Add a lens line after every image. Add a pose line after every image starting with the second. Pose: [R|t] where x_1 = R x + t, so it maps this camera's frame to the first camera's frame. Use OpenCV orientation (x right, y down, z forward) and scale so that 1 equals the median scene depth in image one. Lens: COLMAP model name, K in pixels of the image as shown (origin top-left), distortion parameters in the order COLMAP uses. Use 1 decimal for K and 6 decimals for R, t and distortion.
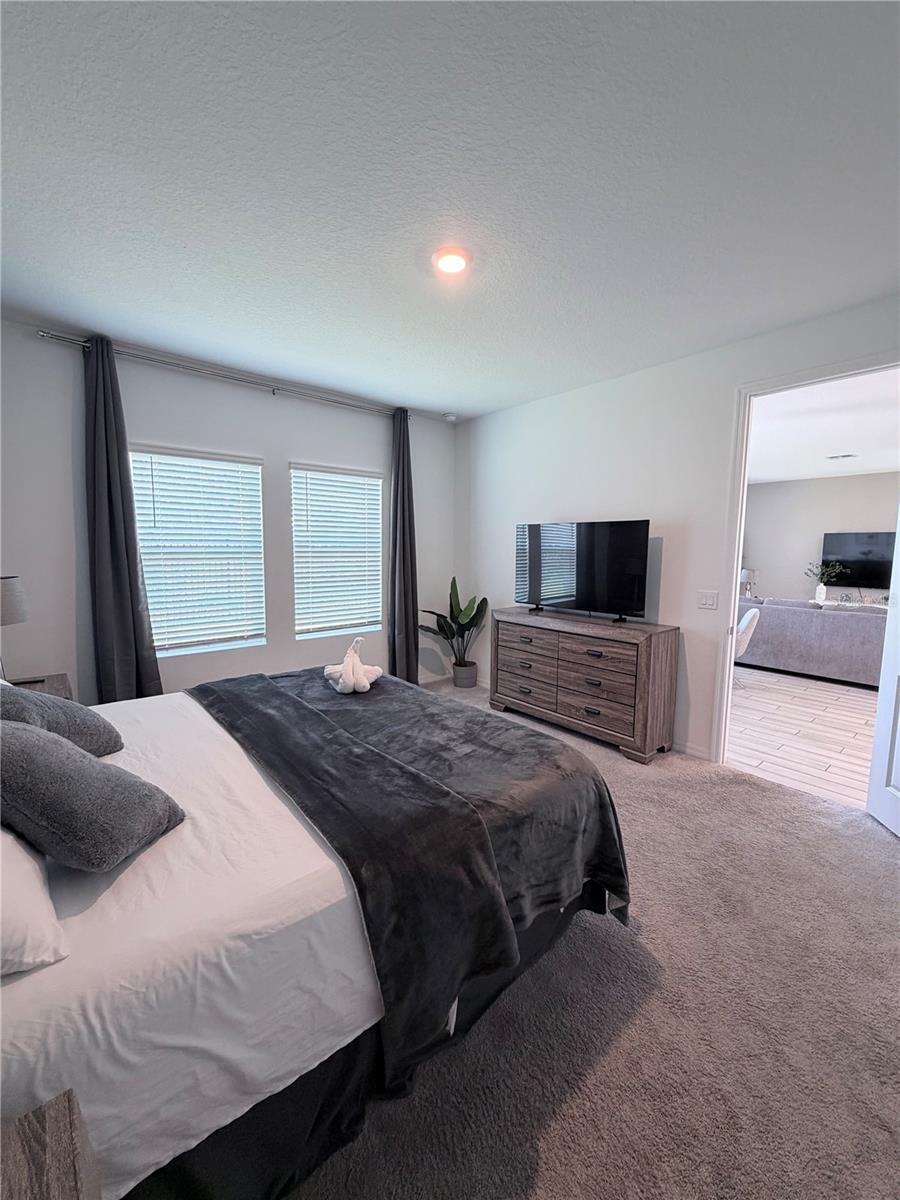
lens RADIAL K [[478.3, 0, 449.6], [0, 478.3, 598.3], [0, 0, 1]] dist [-0.000742, -0.000087]
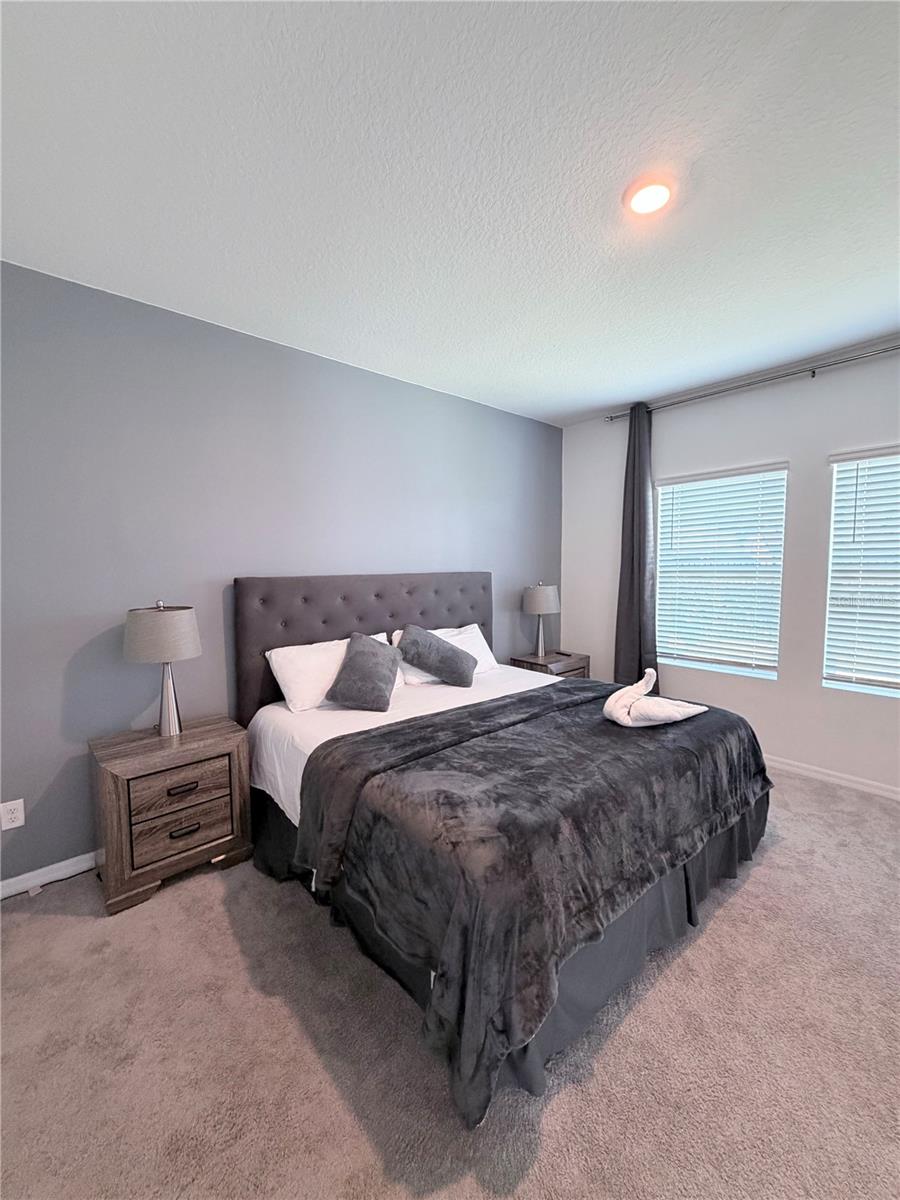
lens RADIAL K [[478.3, 0, 449.6], [0, 478.3, 598.3], [0, 0, 1]] dist [-0.000742, -0.000087]
pose [[0.016140, 0.060308, -0.998049, 0.484222], [-0.097760, 0.993492, 0.058452, -0.043973], [0.995079, 0.096625, 0.021931, 0.434042]]
